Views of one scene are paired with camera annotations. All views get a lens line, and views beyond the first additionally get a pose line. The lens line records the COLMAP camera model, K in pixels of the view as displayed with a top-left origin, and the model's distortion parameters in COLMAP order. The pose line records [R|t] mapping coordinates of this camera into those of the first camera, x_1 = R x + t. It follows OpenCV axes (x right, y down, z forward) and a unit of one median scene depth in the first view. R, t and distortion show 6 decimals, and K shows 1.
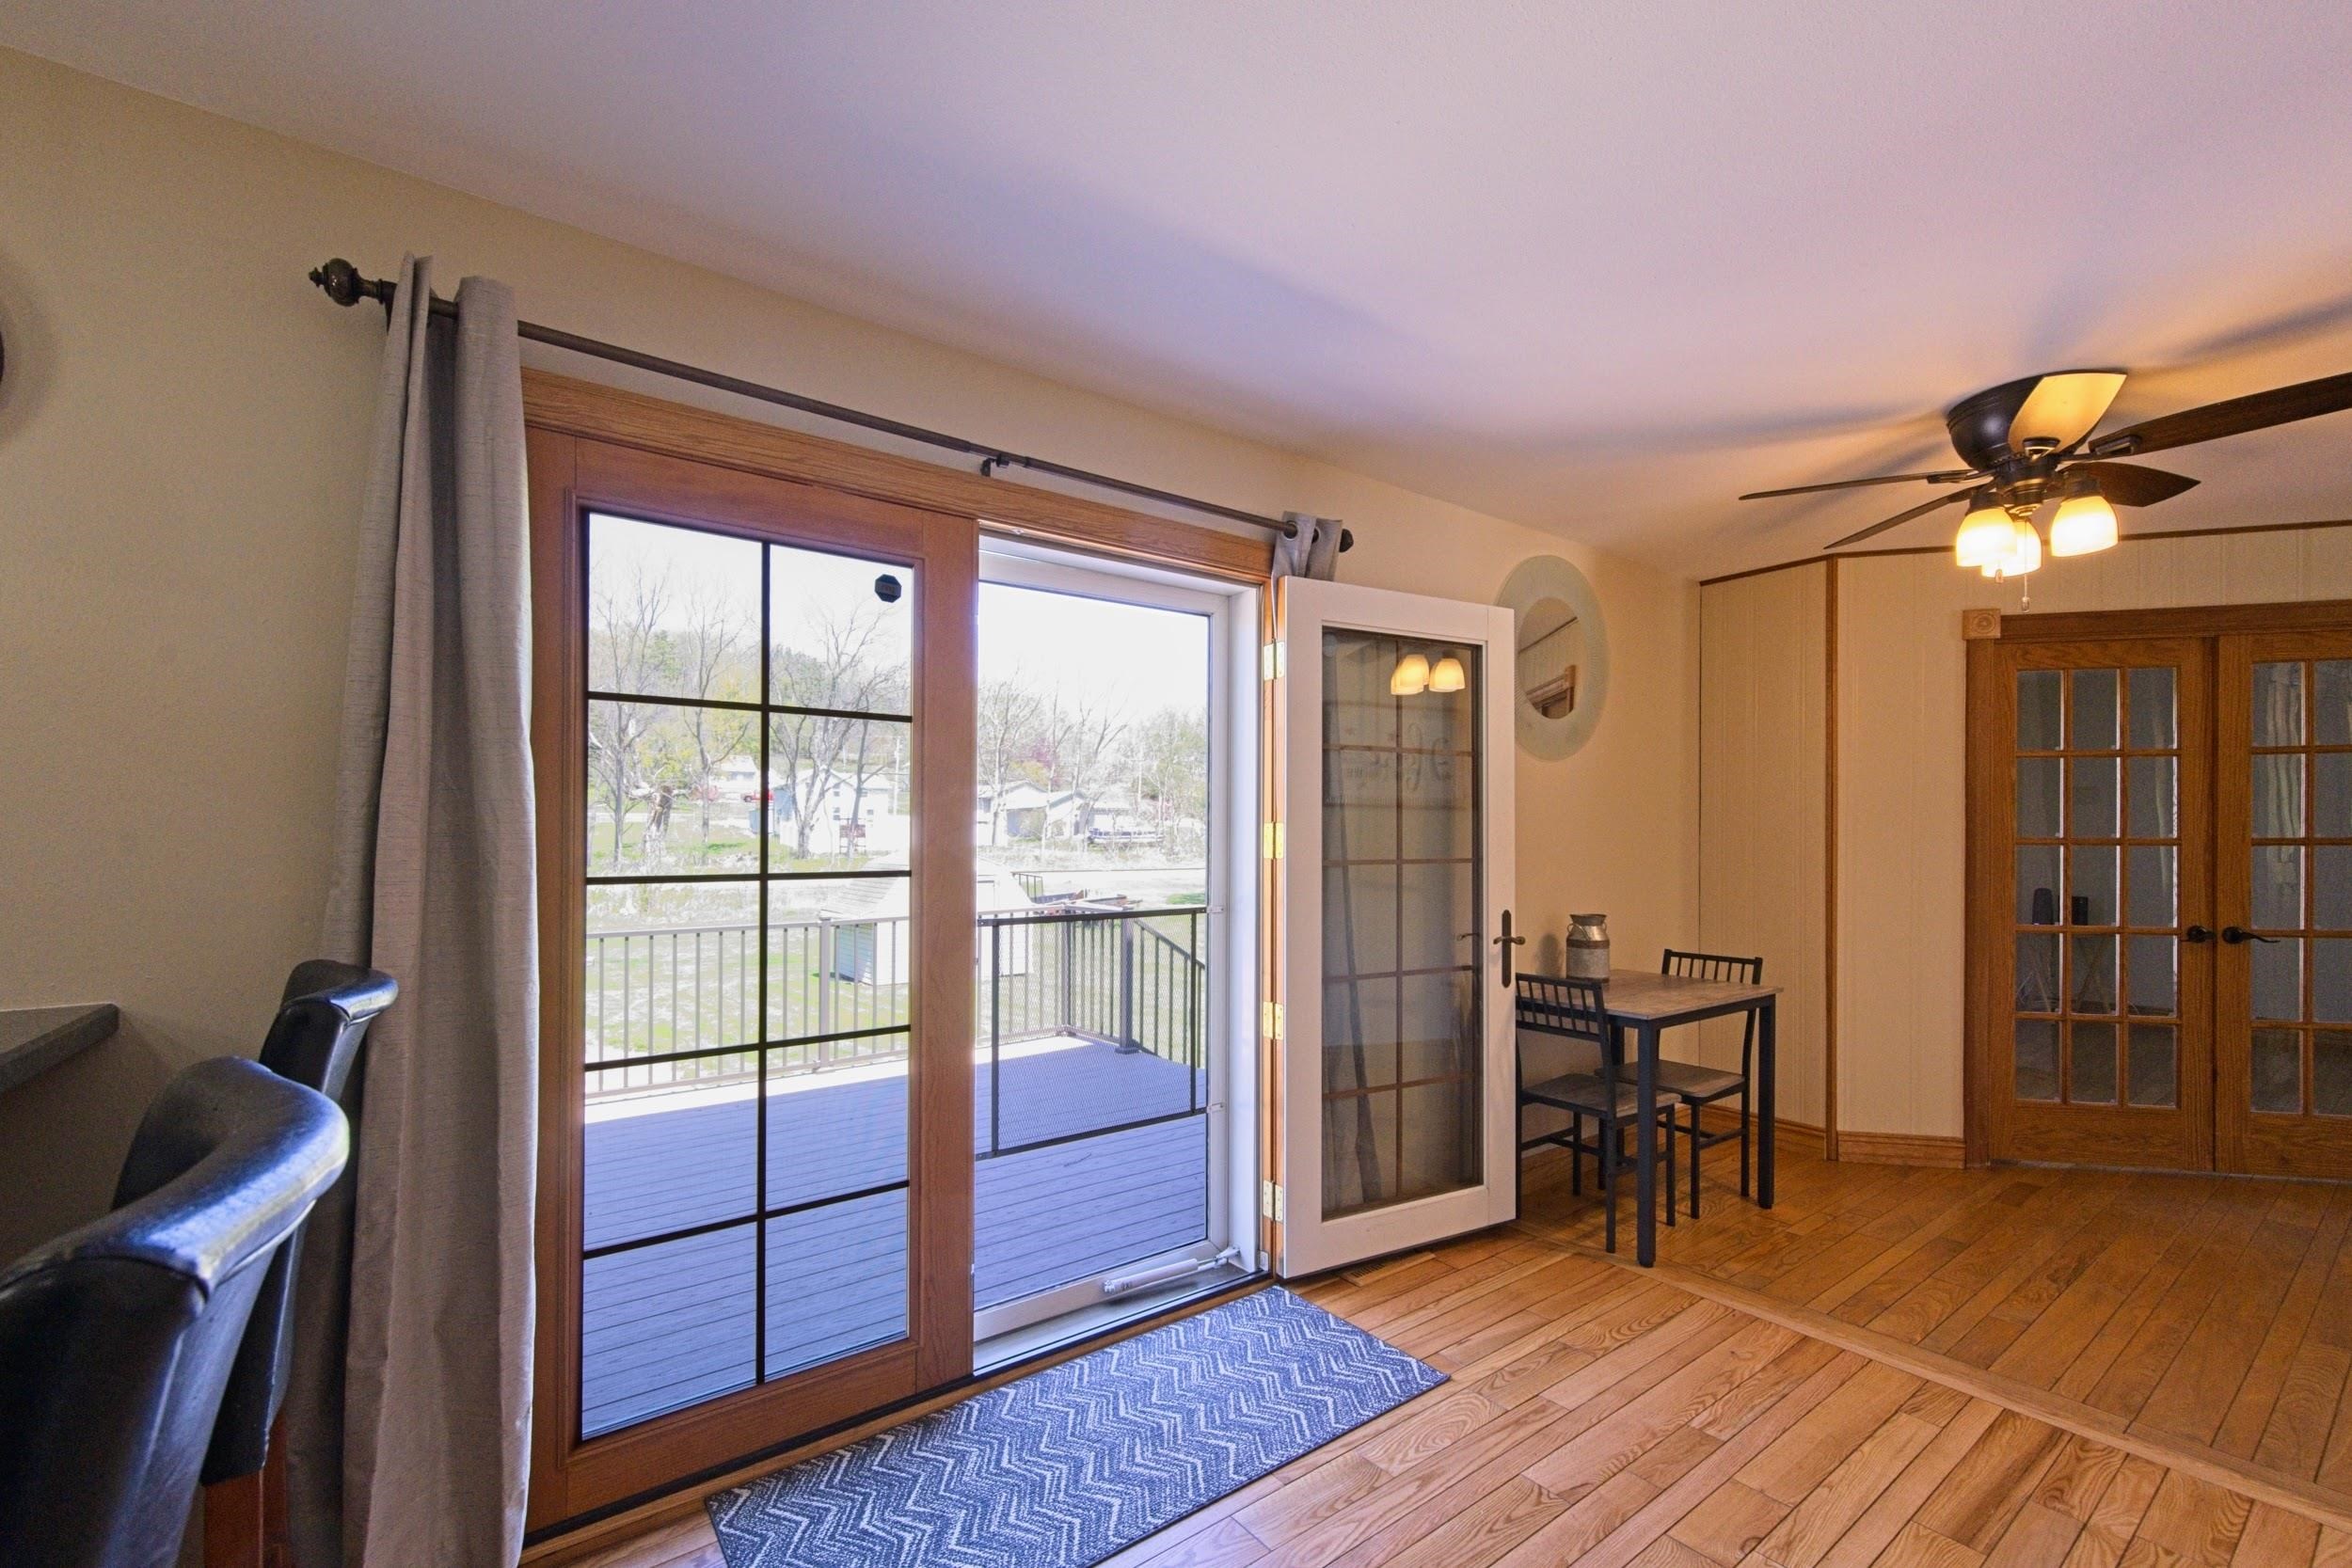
lens RADIAL K [[1025.2, 0, 1129.1], [0, 1025.2, 847.9], [0, 0, 1]] dist [0.001809, -0.000255]
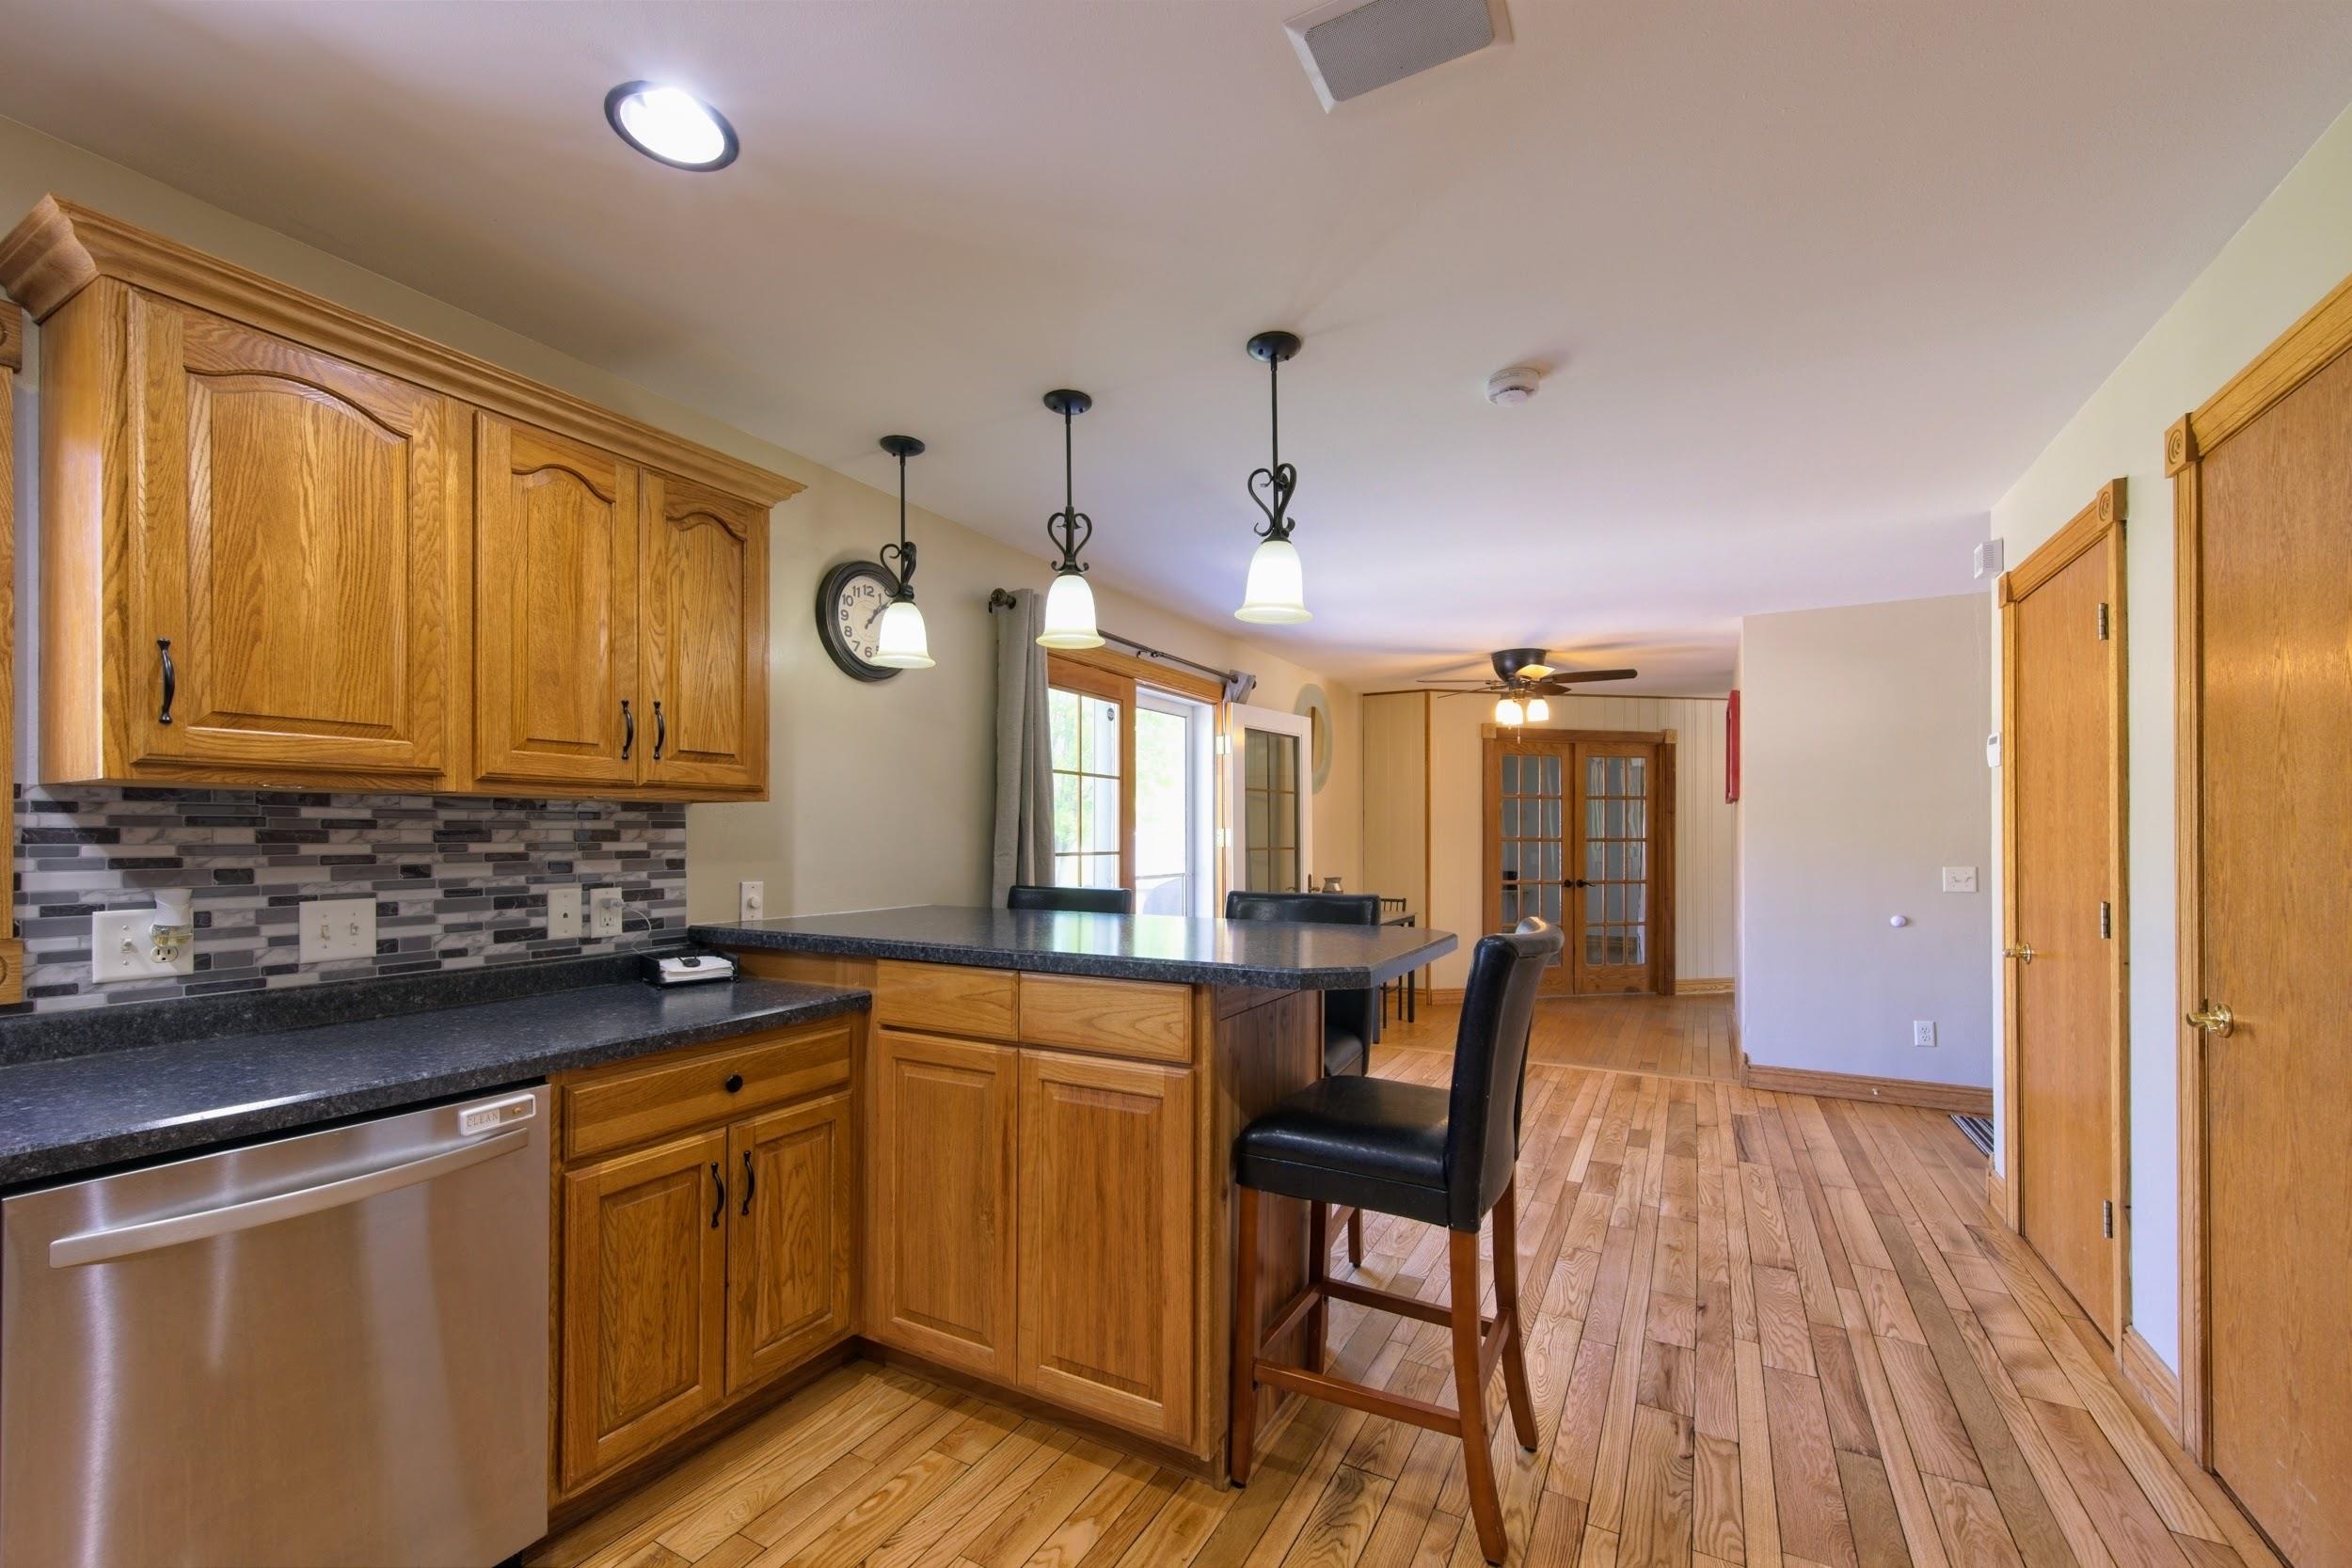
lens RADIAL K [[910.1, 0, 1217.3], [0, 910.1, 841.1], [0, 0, 1]] dist [-0.000889, -0.000091]
pose [[0.901447, 0.002946, 0.432879, -0.613664], [-0.001462, 0.999992, -0.003762, 0.006592], [-0.432886, 0.002758, 0.901444, -0.547979]]
